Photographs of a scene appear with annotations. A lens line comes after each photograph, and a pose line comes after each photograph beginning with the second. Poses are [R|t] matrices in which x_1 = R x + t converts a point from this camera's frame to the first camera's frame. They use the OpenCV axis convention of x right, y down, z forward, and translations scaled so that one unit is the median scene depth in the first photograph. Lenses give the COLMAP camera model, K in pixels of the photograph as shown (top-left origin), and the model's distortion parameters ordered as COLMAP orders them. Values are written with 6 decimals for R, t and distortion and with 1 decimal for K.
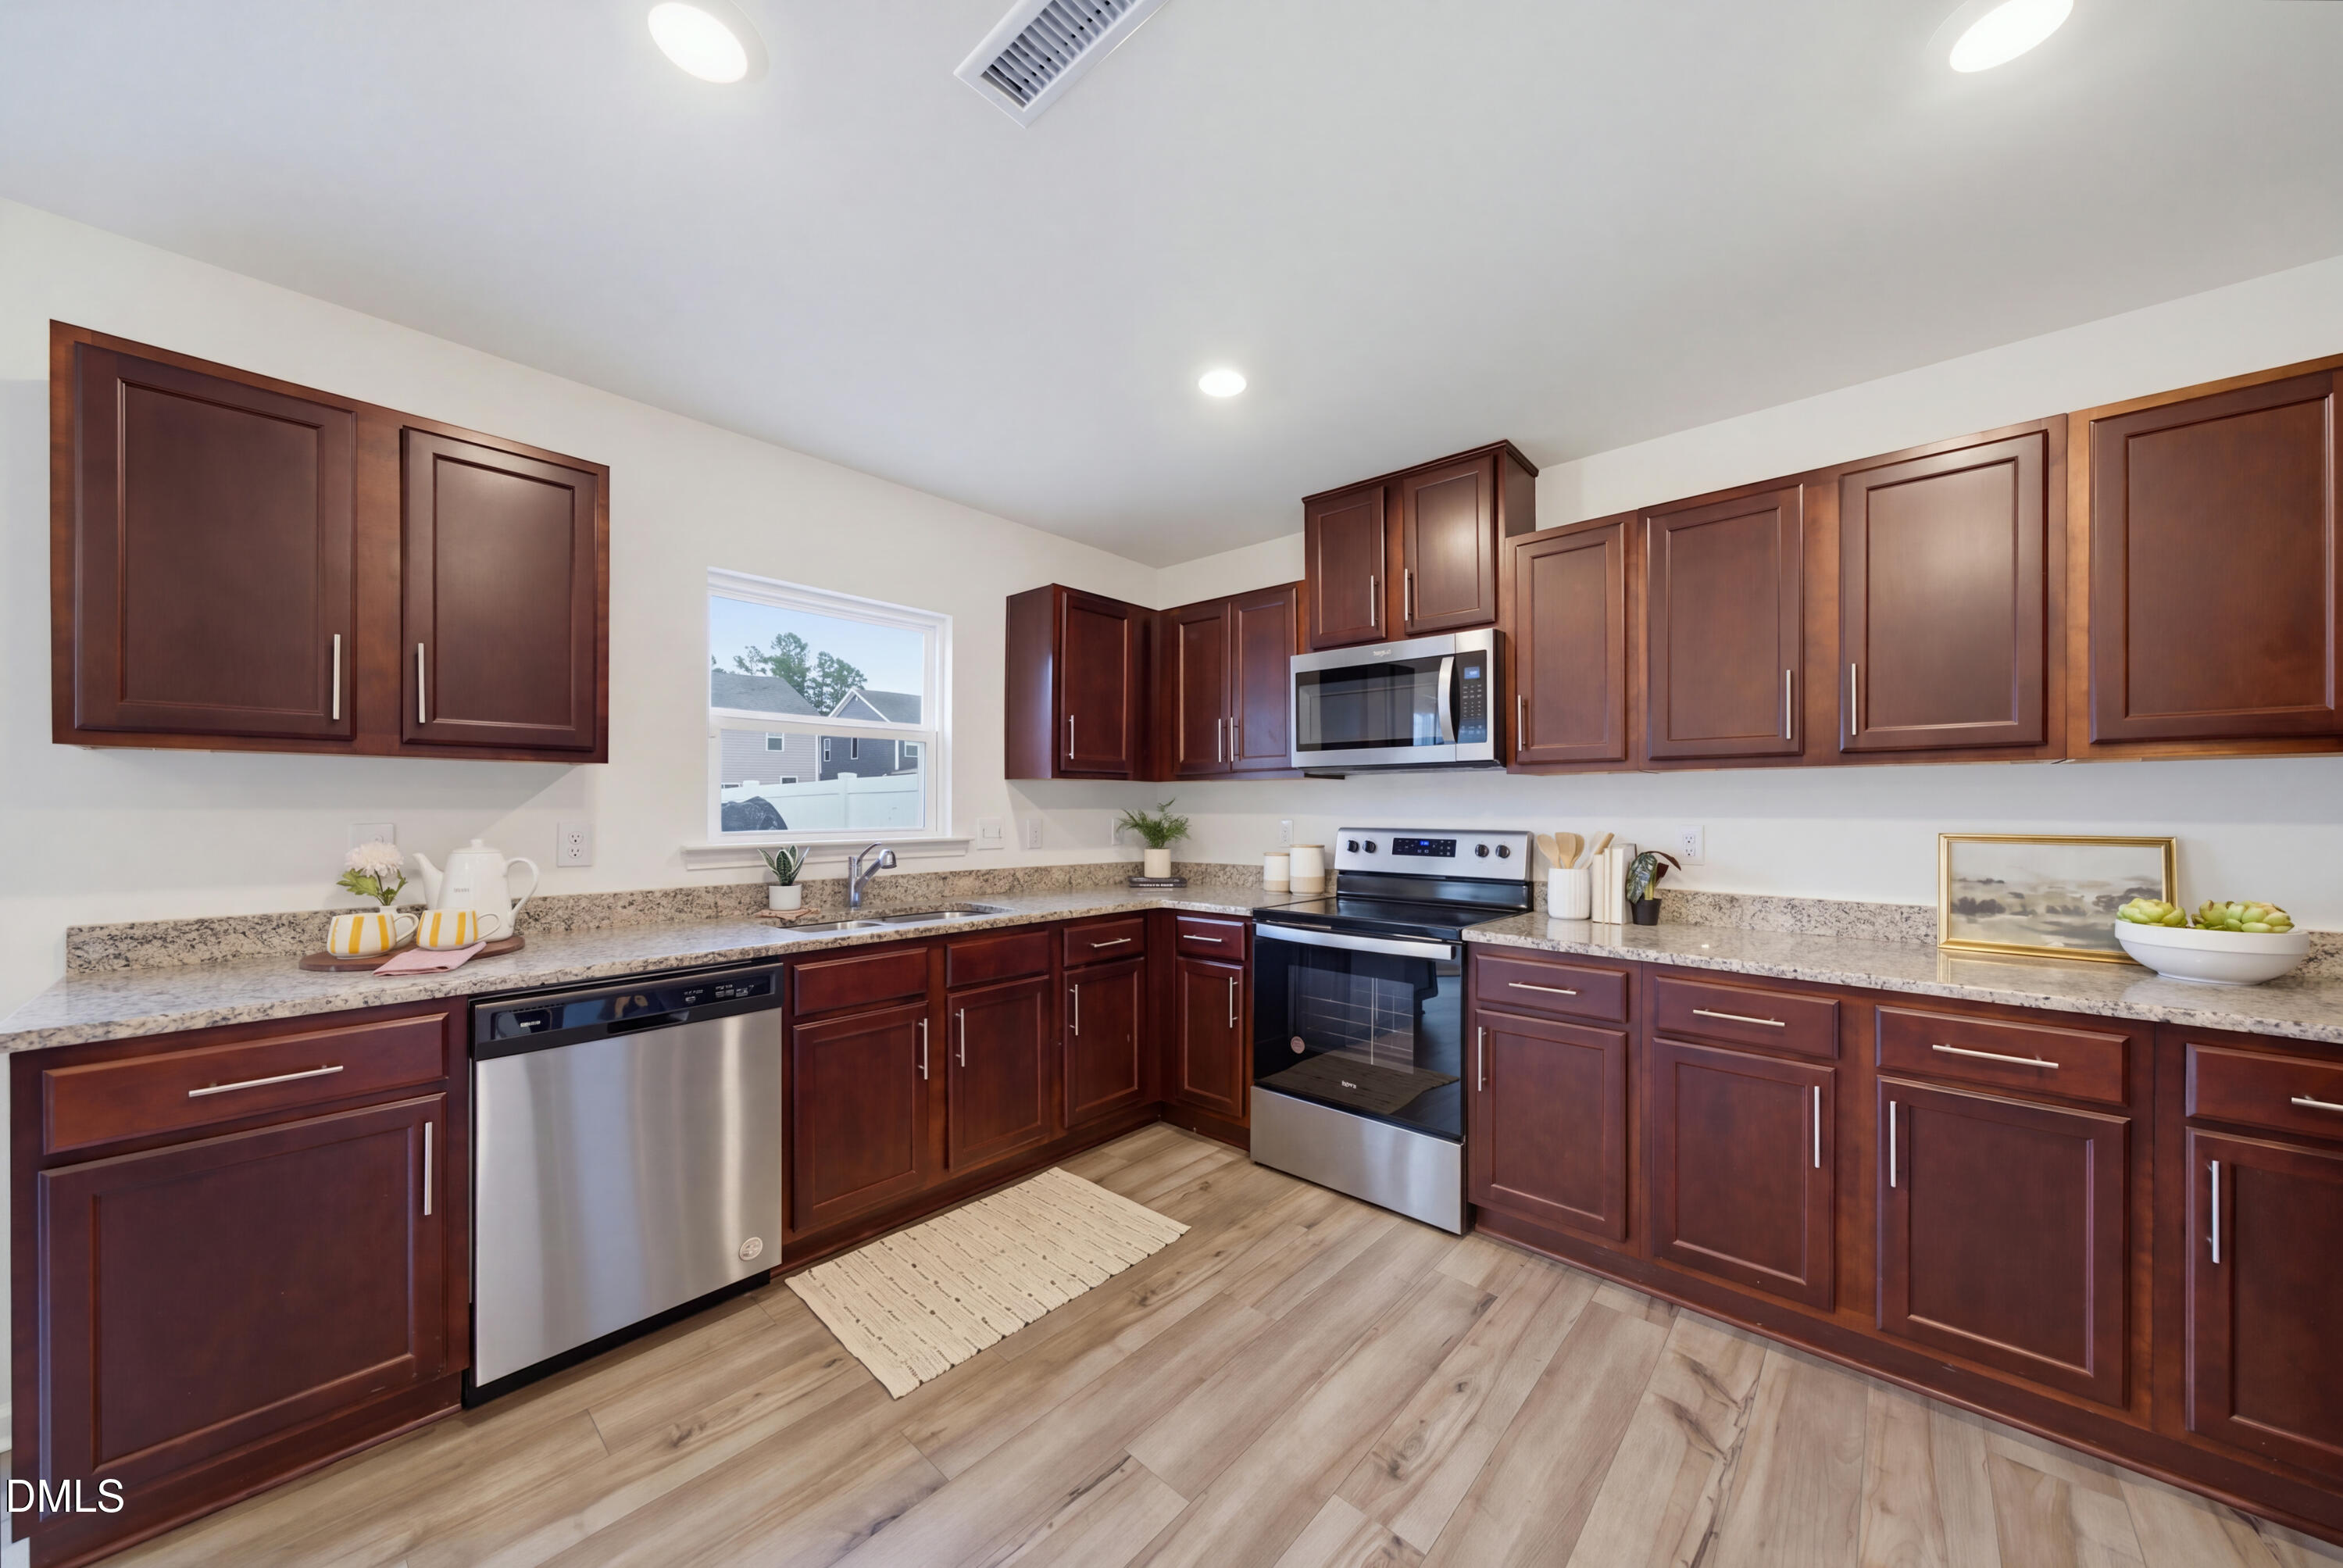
lens RADIAL K [[825.0, 0, 1169.0], [0, 825.0, 804.8], [0, 0, 1]] dist [0.000281, 0.000092]
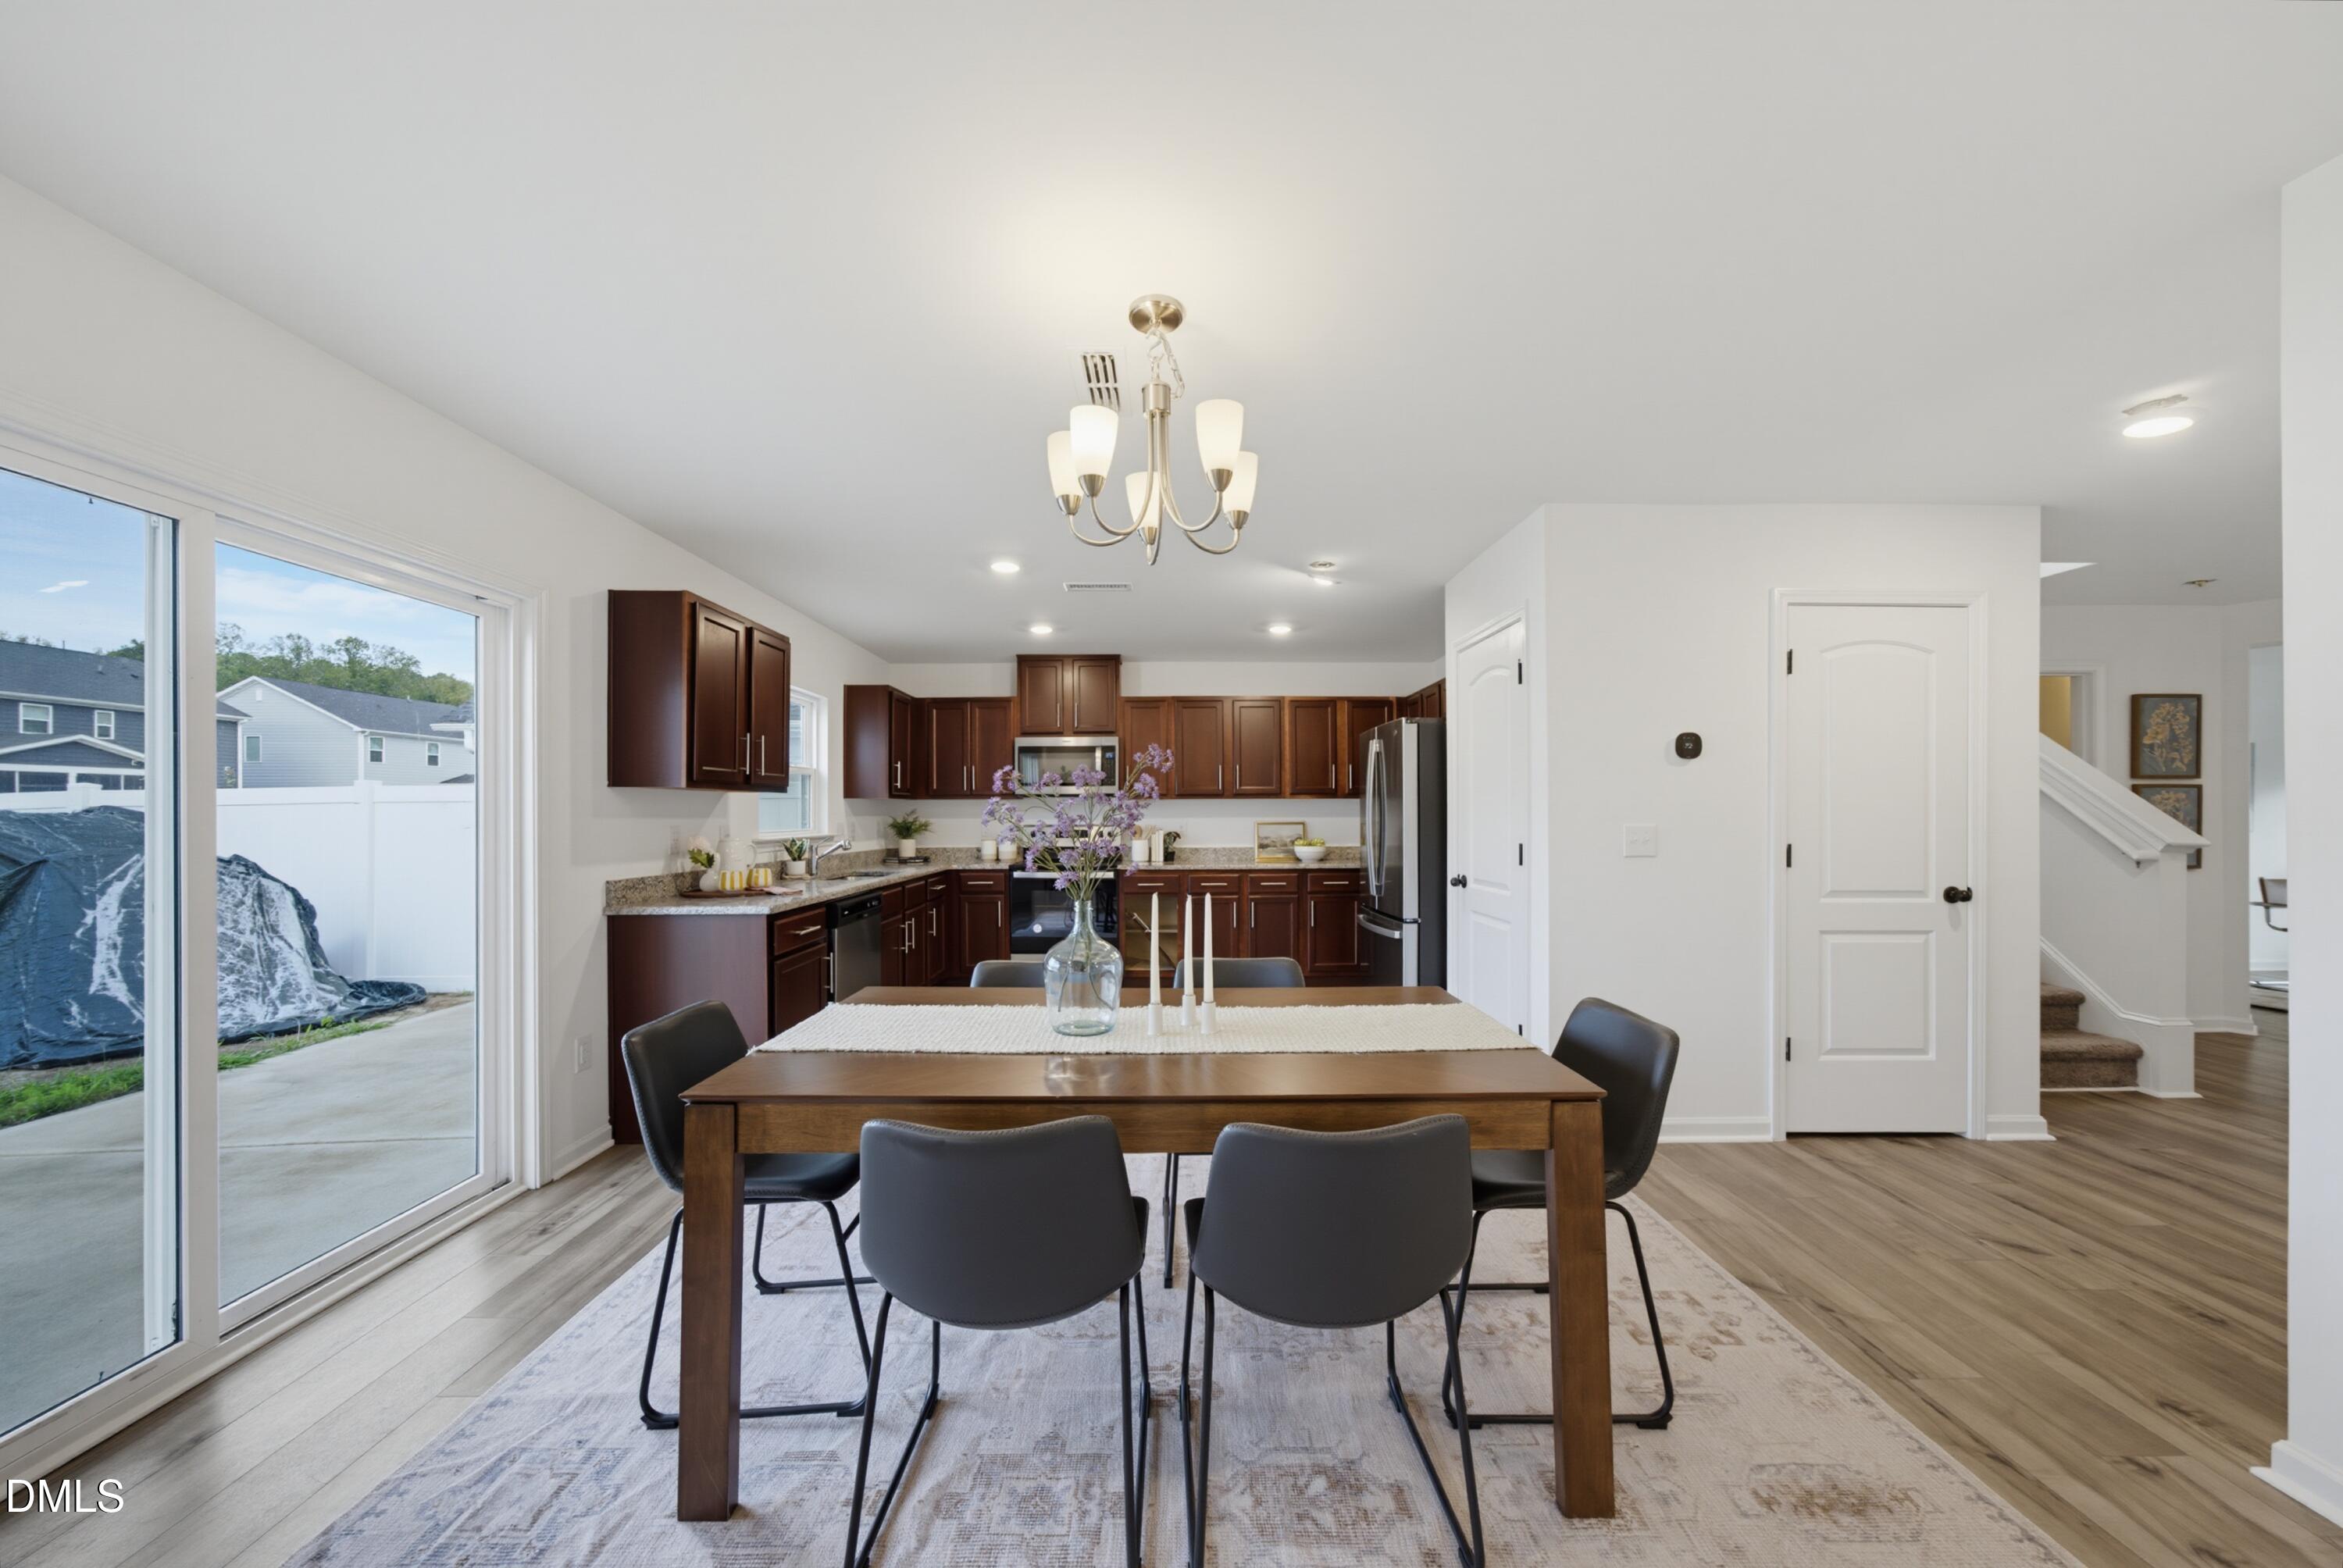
lens RADIAL K [[852.5, 0, 1172.1], [0, 852.5, 815.3], [0, 0, 1]] dist [-0.000476, -0.000010]
pose [[0.729051, -0.005233, 0.684440, -1.028420], [0.001594, 0.999981, 0.005947, -0.005739], [-0.684458, -0.003244, 0.729045, -0.770309]]
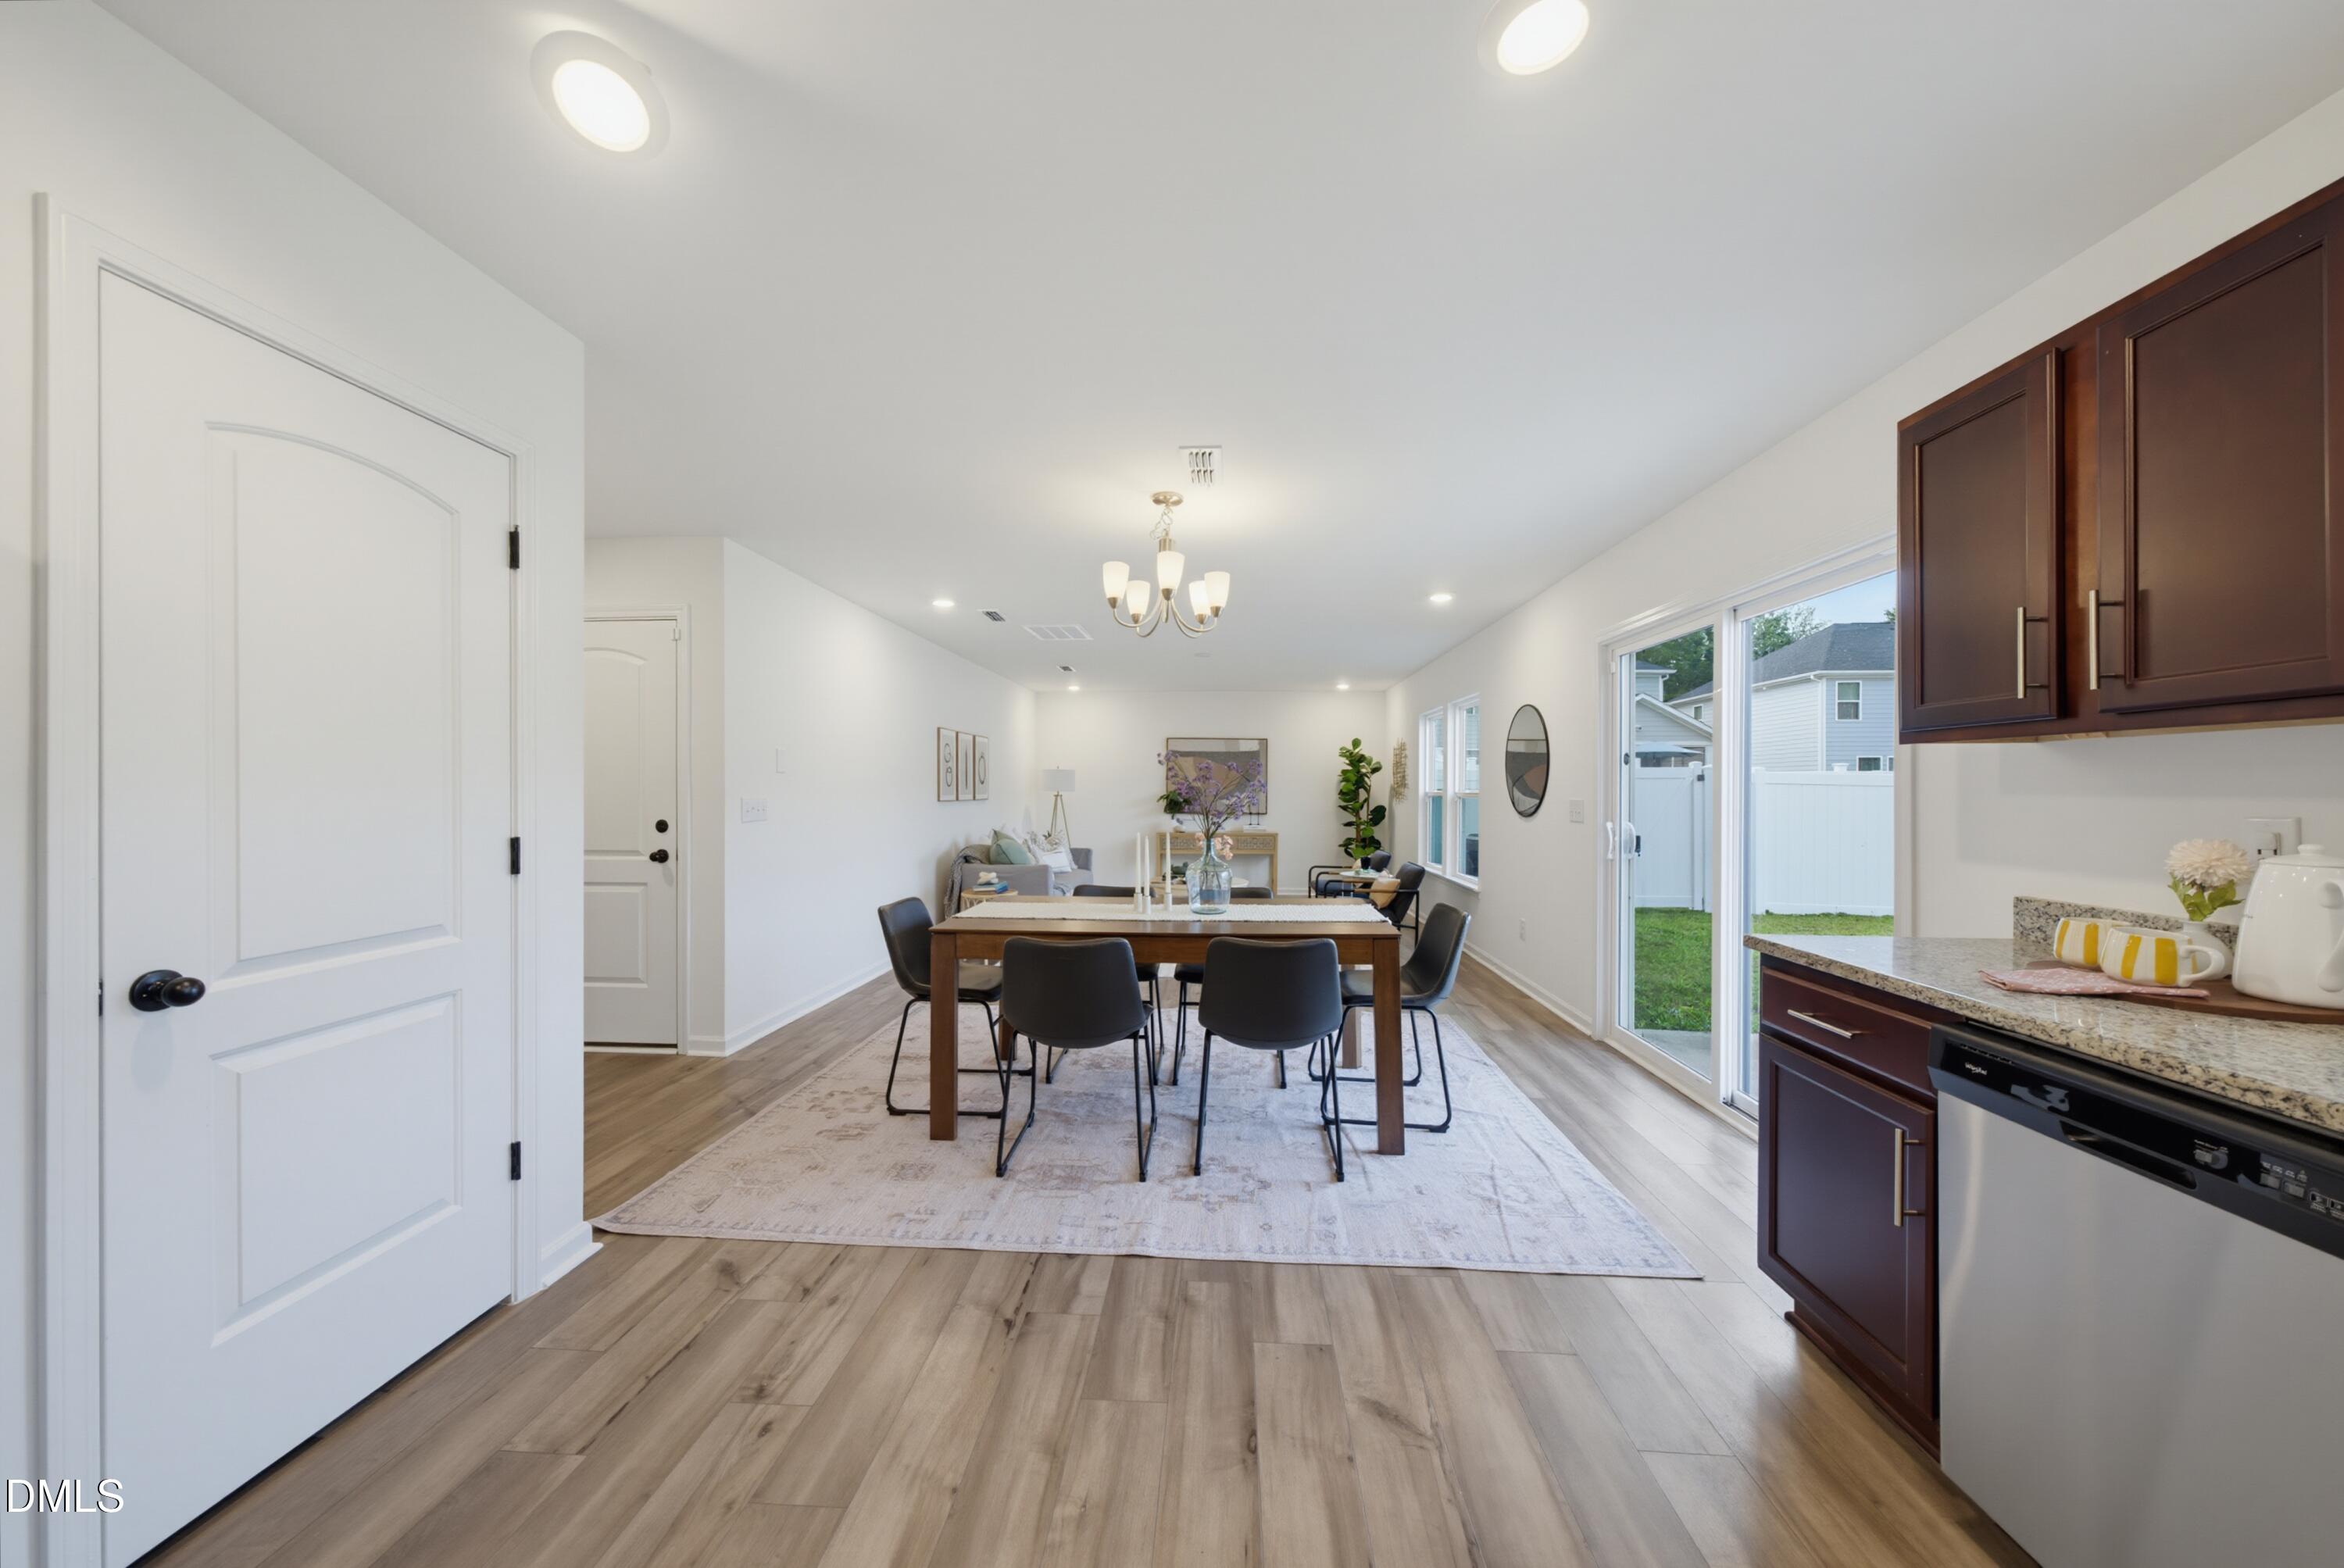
lens RADIAL K [[798.1, 0, 1175.8], [0, 798.1, 788.0], [0, 0, 1]] dist [-0.000996, -0.000018]
pose [[-0.775252, -0.005322, -0.631630, 0.177929], [-0.003219, 0.999985, -0.004474, 0.002175], [0.631644, -0.001435, -0.775257, 0.669906]]
